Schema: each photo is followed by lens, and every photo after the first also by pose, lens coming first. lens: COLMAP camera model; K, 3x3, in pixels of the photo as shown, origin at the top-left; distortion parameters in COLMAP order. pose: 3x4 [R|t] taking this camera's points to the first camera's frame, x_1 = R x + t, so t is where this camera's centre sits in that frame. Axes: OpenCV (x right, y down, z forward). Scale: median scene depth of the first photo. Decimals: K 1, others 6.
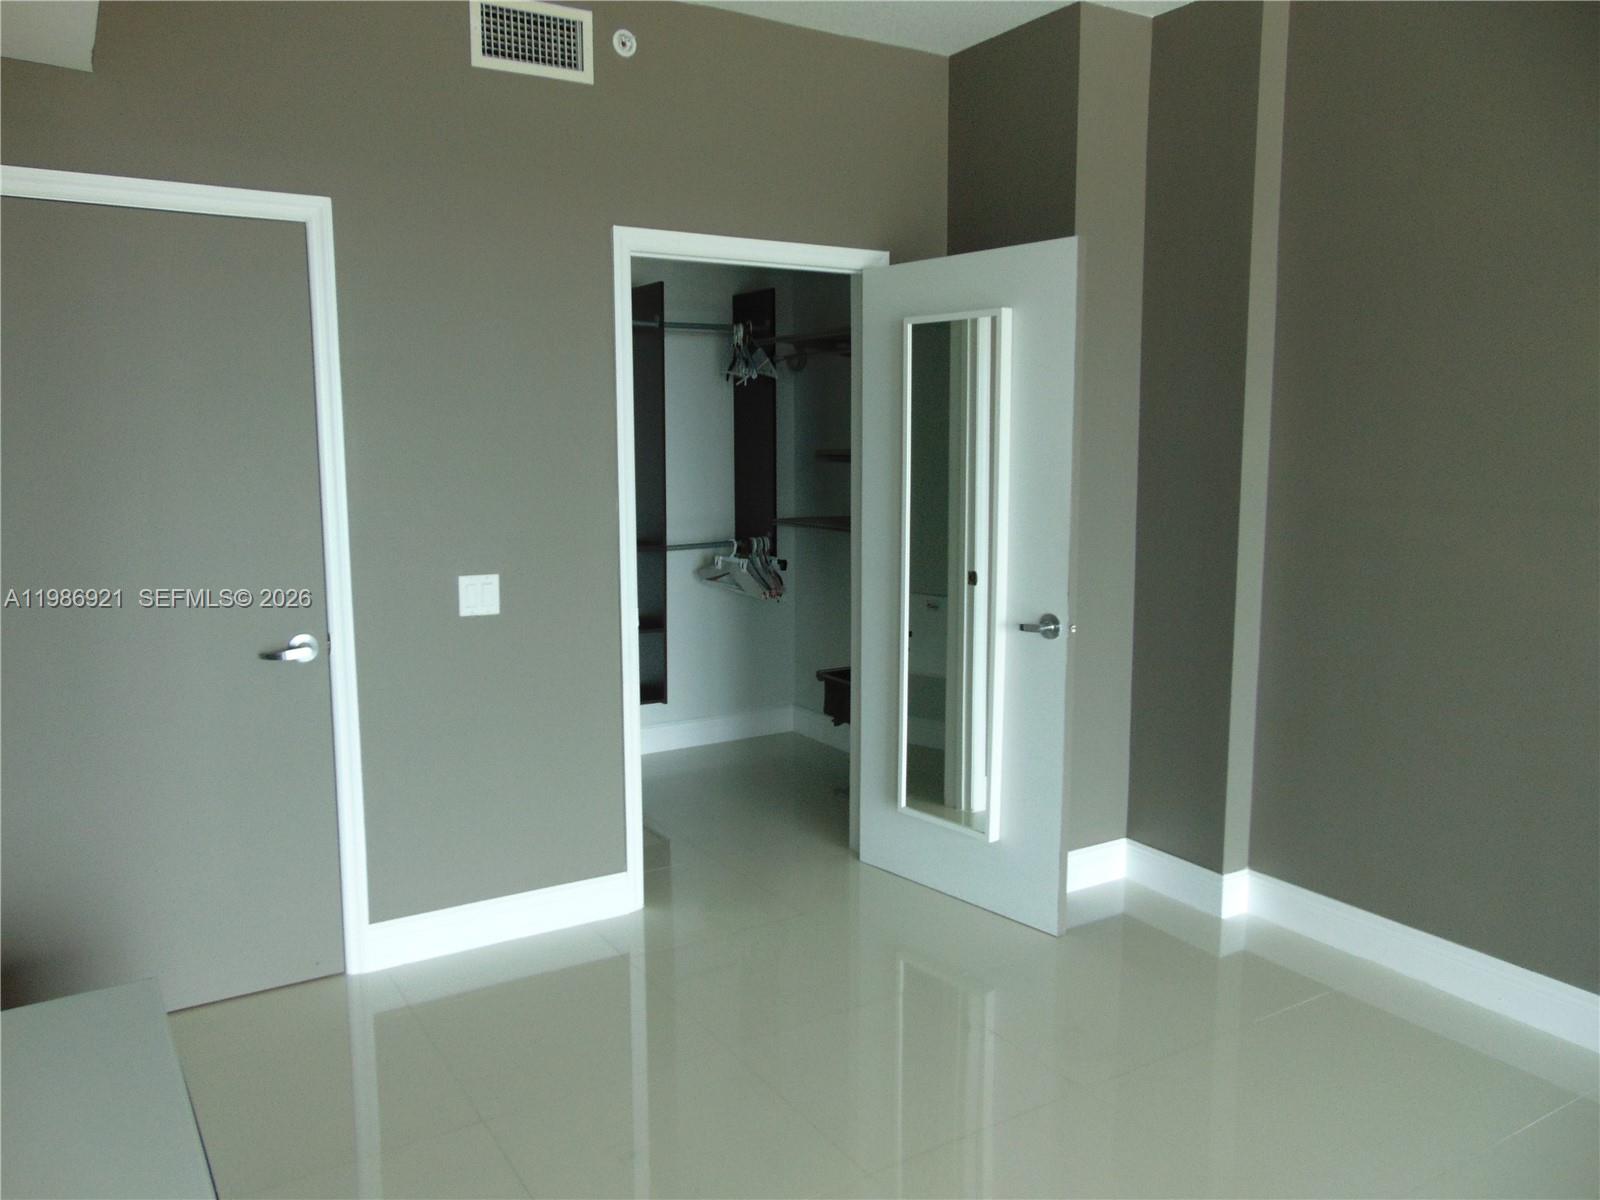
lens RADIAL K [[1194.6, 0, 796.5], [0, 1194.6, 608.1], [0, 0, 1]] dist [-0.035299, 0.065917]
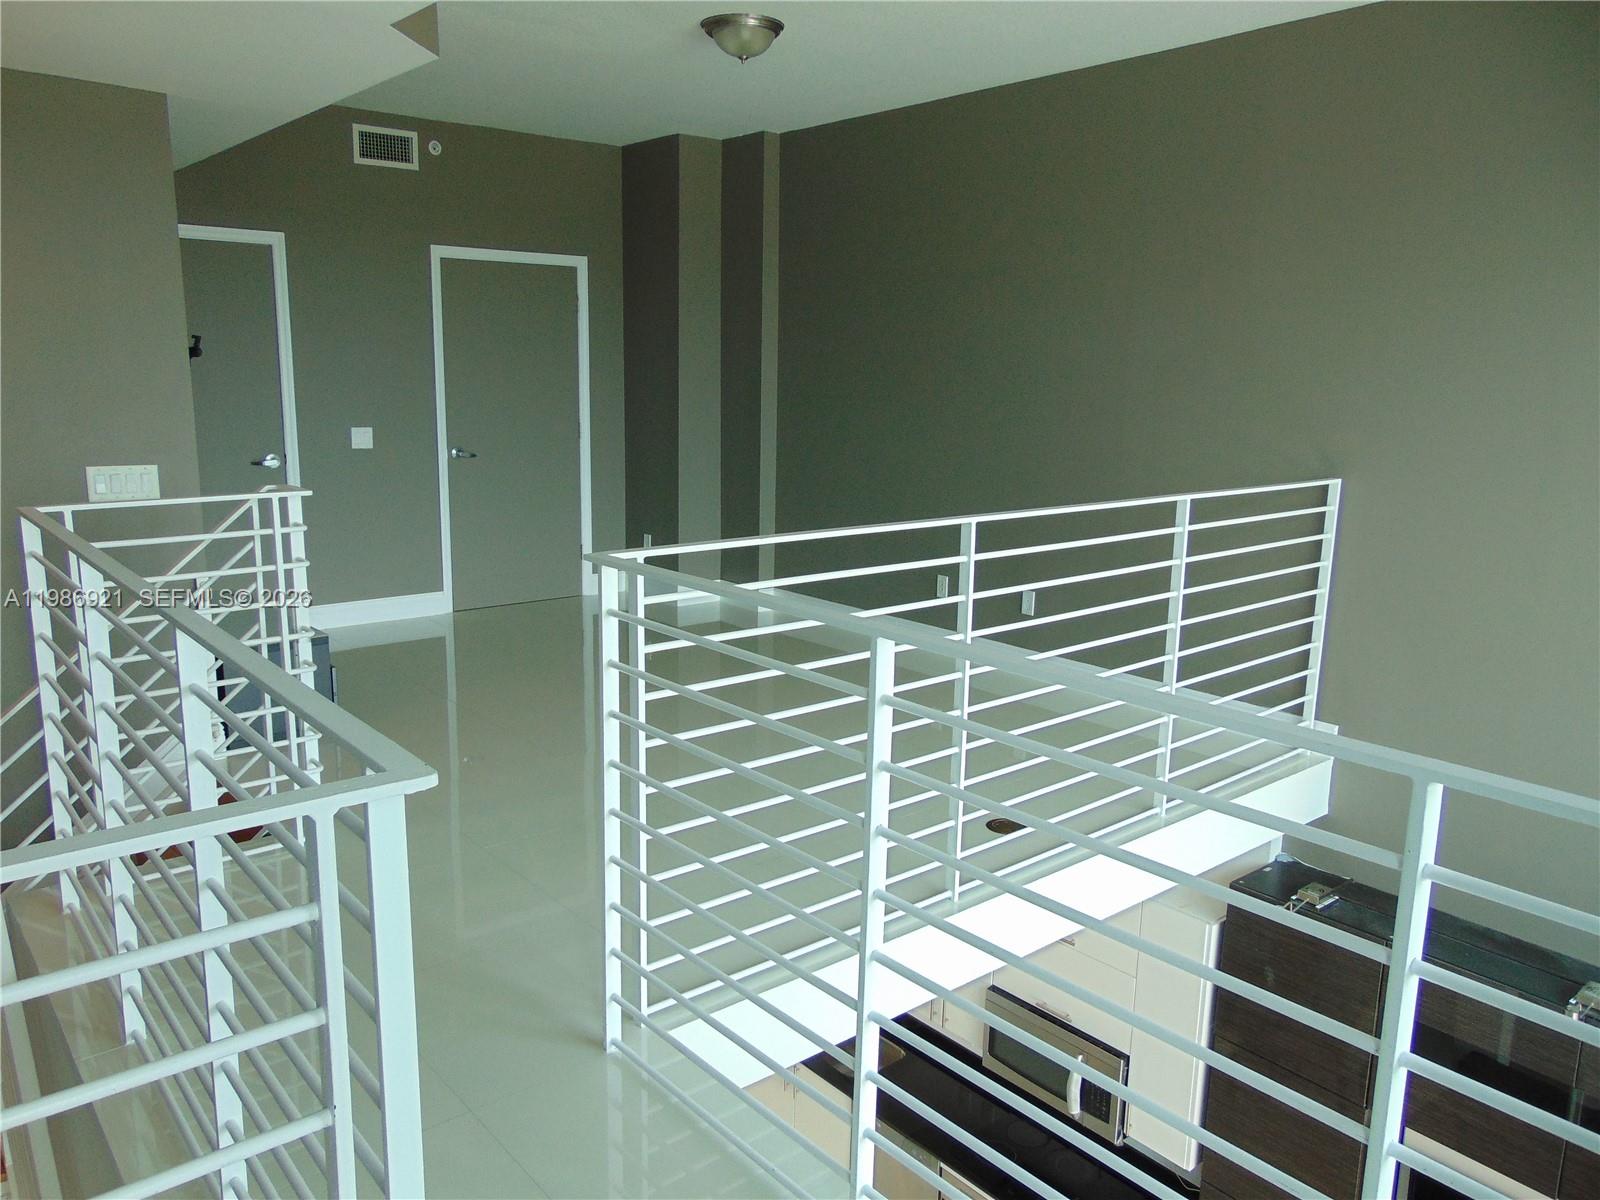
lens RADIAL K [[1194.6, 0, 796.8], [0, 1194.6, 593.2], [0, 0, 1]] dist [-0.035299, 0.065917]
pose [[0.989040, -0.008727, 0.147389, 0.128623], [0.000906, 0.998591, 0.053049, 0.124376], [-0.147645, -0.052335, 0.987655, -0.910981]]
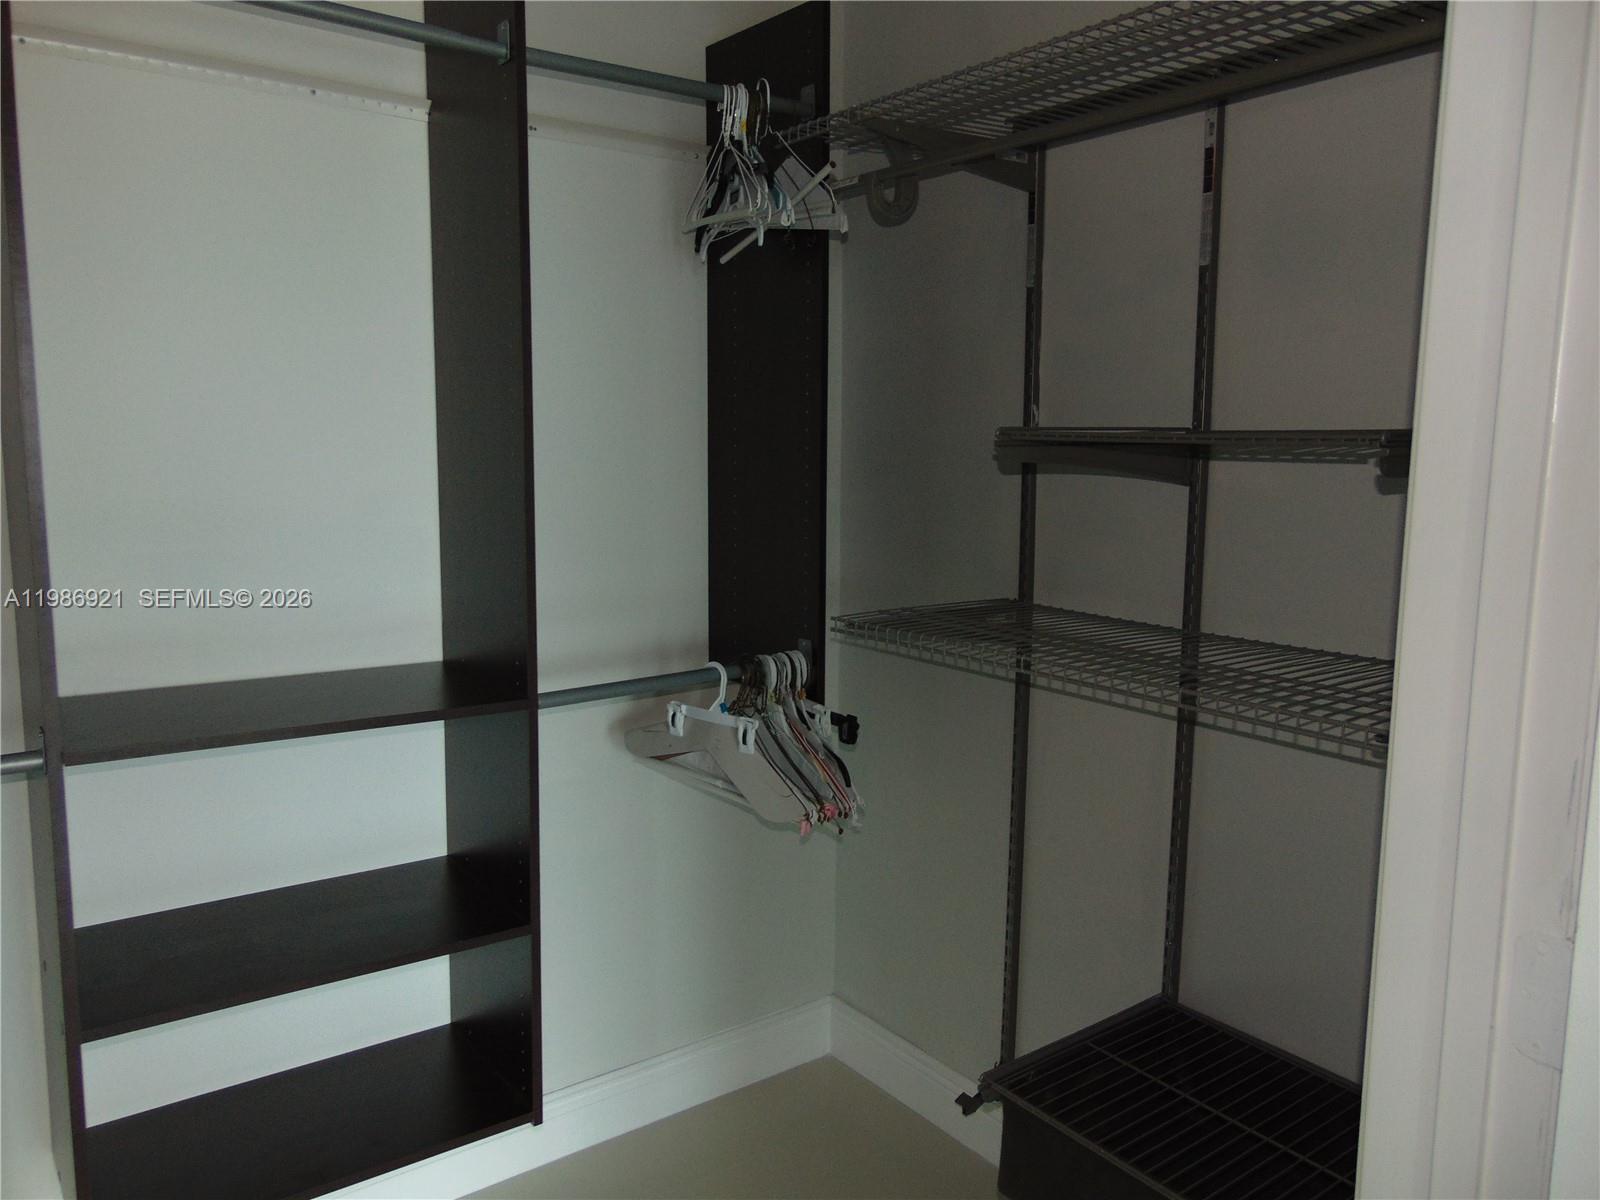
lens RADIAL K [[1194.6, 0, 813.4], [0, 1194.6, 612.2], [0, 0, 1]] dist [-0.035299, 0.065917]
pose [[0.994448, -0.004004, 0.105148, -0.063412], [0.002508, 0.999894, 0.014359, -0.080492], [-0.105195, -0.014015, 0.994353, 0.627617]]
